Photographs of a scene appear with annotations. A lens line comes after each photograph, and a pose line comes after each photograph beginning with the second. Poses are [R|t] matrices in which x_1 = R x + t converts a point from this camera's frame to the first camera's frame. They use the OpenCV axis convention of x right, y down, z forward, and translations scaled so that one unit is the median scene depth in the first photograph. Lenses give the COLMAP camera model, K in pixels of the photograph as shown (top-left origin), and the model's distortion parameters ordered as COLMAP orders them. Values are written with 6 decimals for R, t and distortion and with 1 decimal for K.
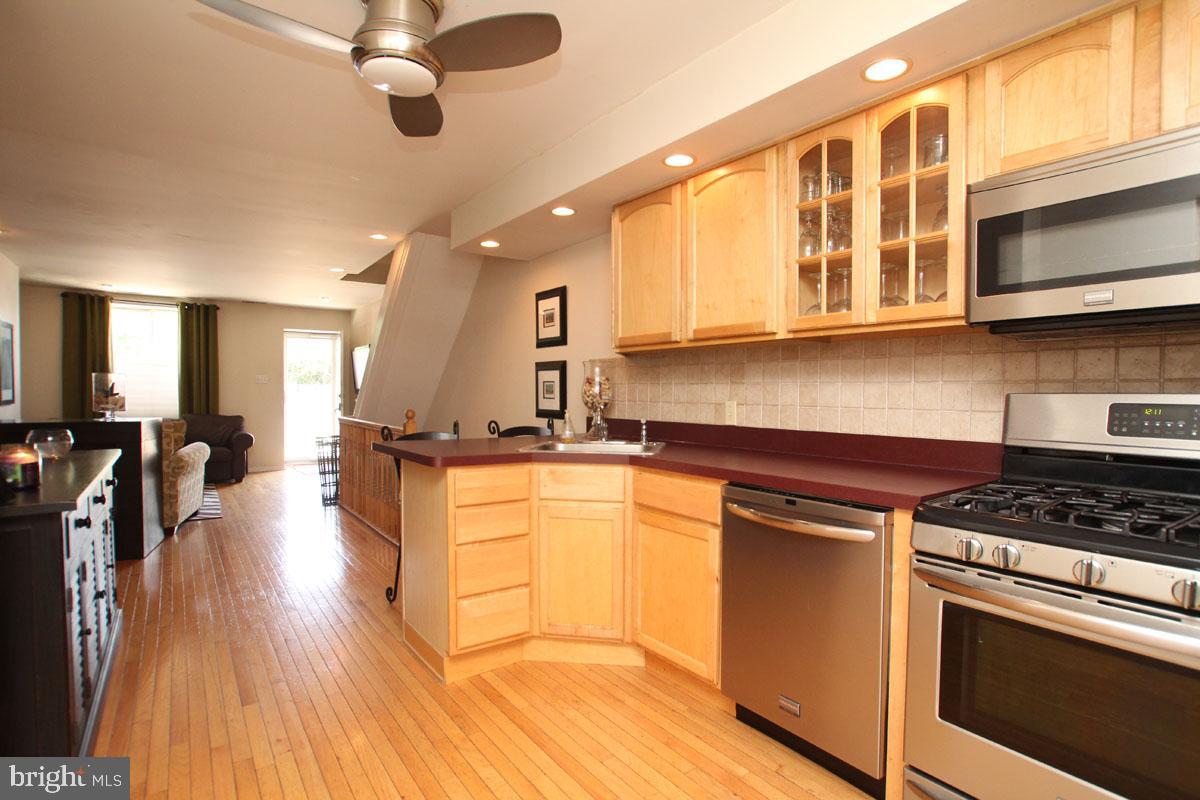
lens RADIAL K [[593.4, 0, 600.0], [0, 593.4, 400.0], [0, 0, 1]] dist [-0.079147, -0.000012]
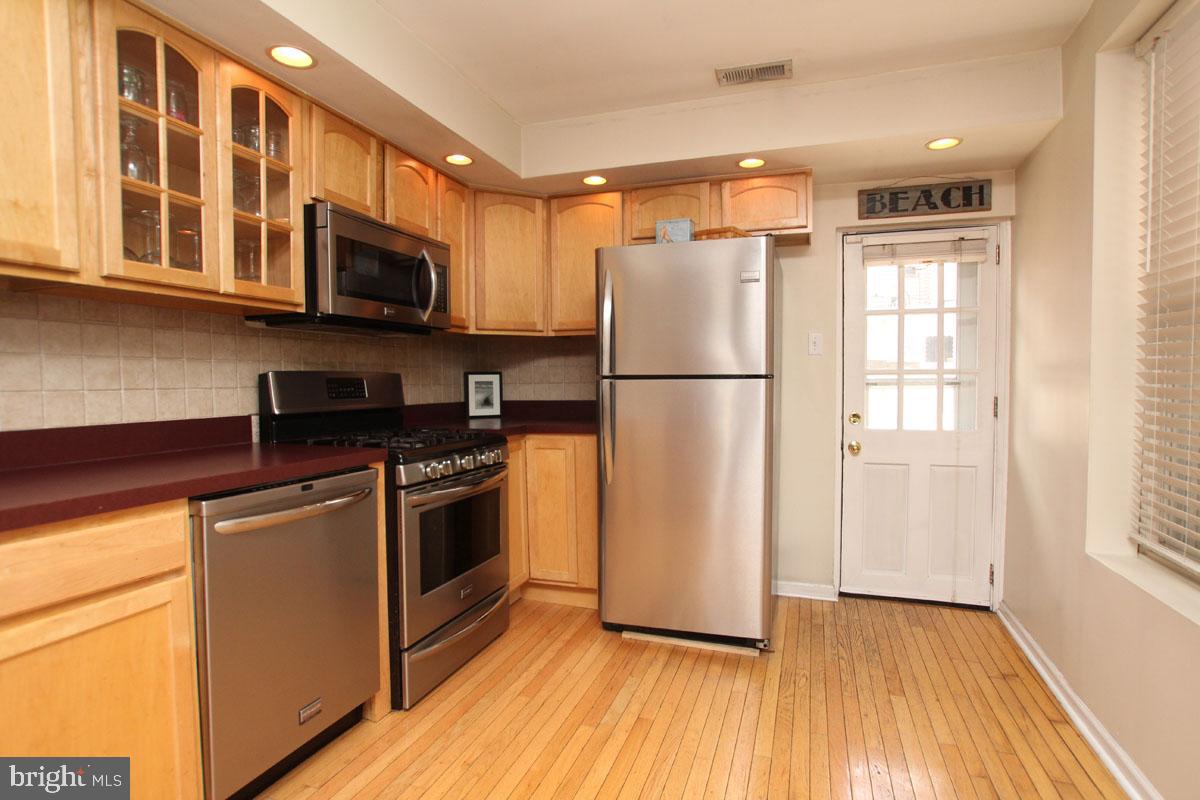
lens RADIAL K [[593.5, 0, 618.5], [0, 593.5, 399.7], [0, 0, 1]] dist [-0.078360, 0.034545]
pose [[-0.605097, -0.028573, 0.795639, -0.621342], [0.014564, 0.998791, 0.046944, 0.001362], [-0.796019, 0.039994, -0.603949, 1.042263]]
